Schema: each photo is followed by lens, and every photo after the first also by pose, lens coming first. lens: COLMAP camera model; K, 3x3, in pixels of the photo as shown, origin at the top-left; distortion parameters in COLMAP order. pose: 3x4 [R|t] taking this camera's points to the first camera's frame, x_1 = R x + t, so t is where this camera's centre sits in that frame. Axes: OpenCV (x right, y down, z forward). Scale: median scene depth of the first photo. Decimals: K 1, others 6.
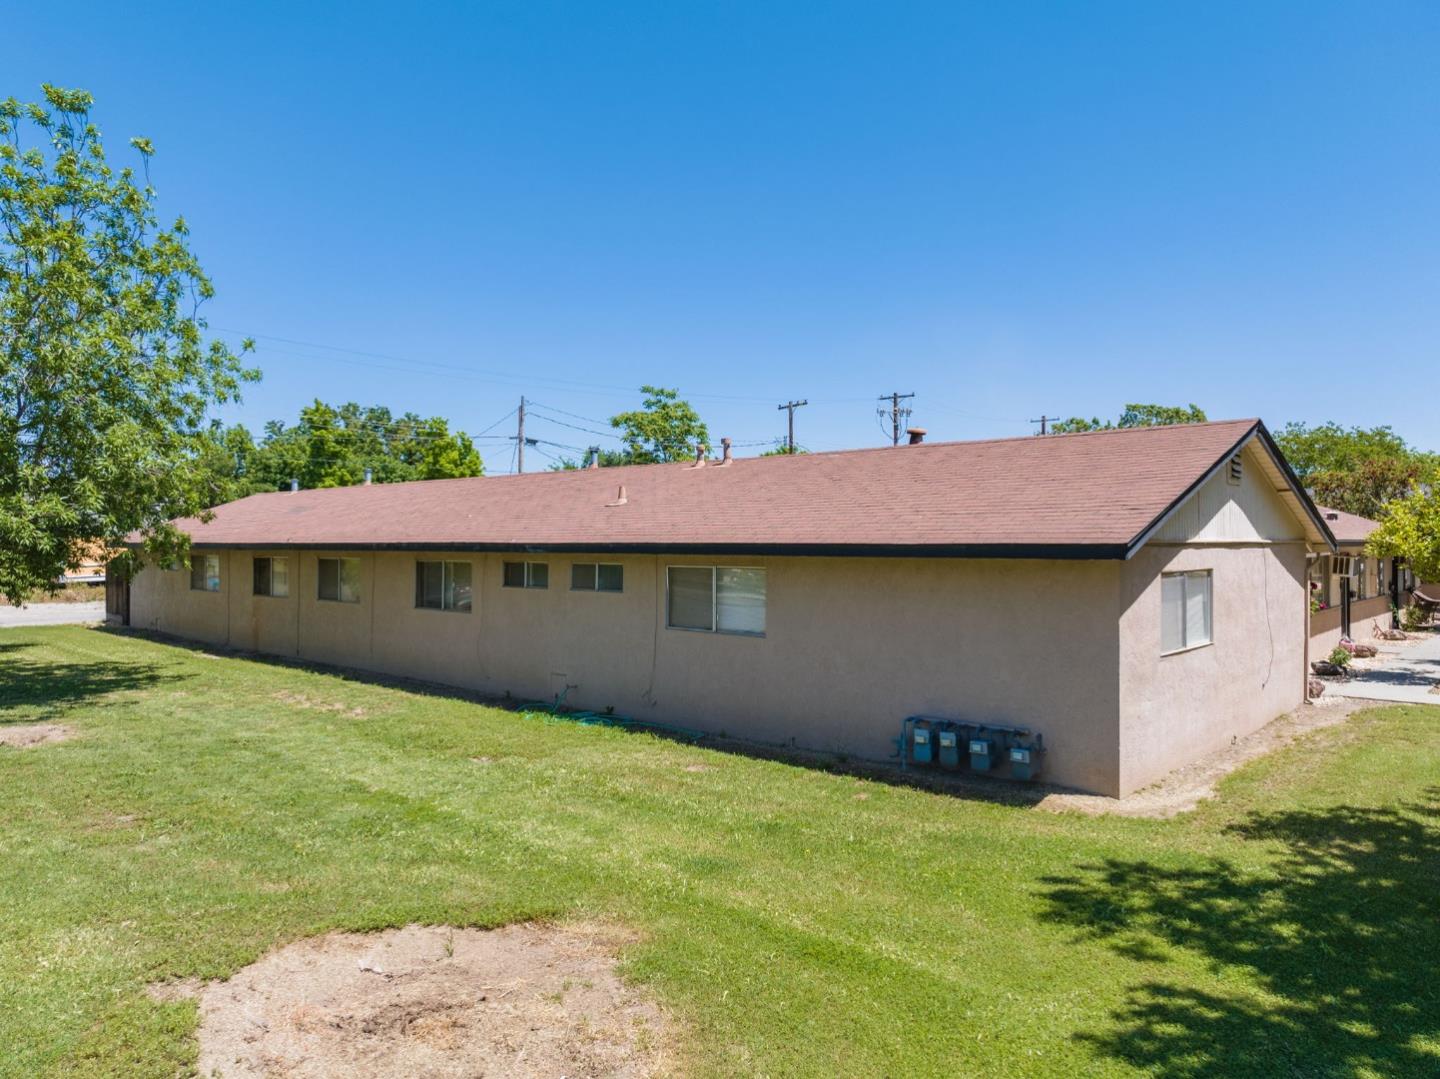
lens RADIAL K [[1015.2, 0, 723.8], [0, 1015.2, 539.1], [0, 0, 1]] dist [-0.034498, 0.001574]
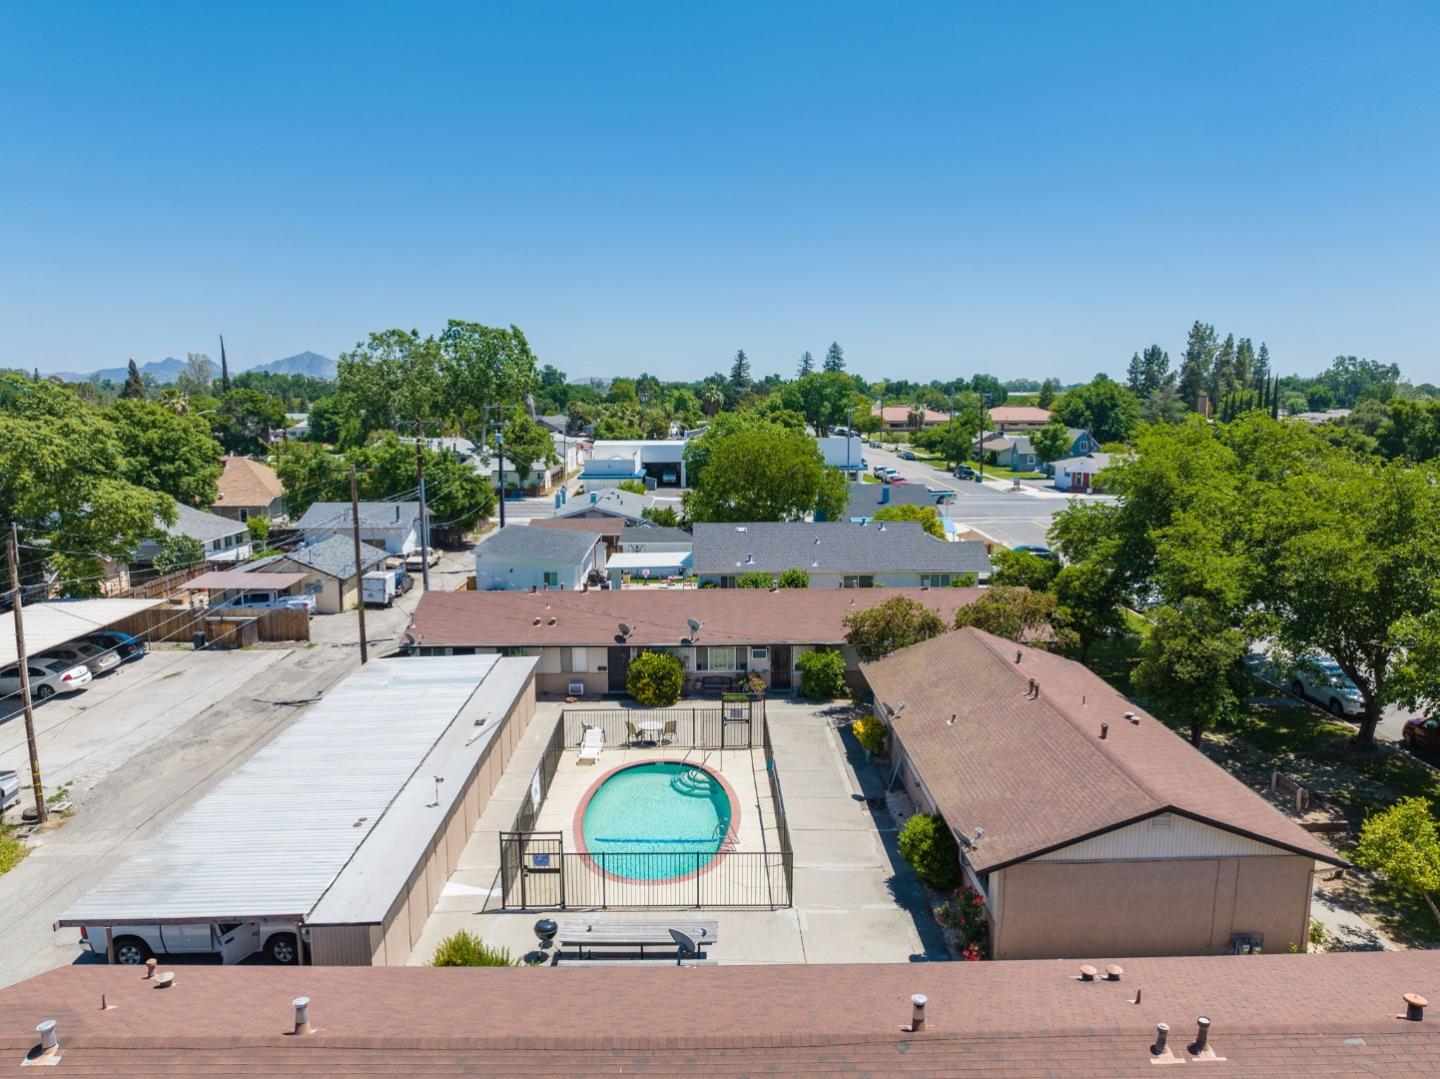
lens RADIAL K [[1015.2, 0, 724.5], [0, 1015.2, 538.4], [0, 0, 1]] dist [-0.034498, 0.001574]
pose [[0.726398, -0.097375, 0.680341, -0.191500], [-0.009049, 0.988471, 0.151138, -0.147378], [-0.687214, -0.115942, 0.717143, 0.172882]]
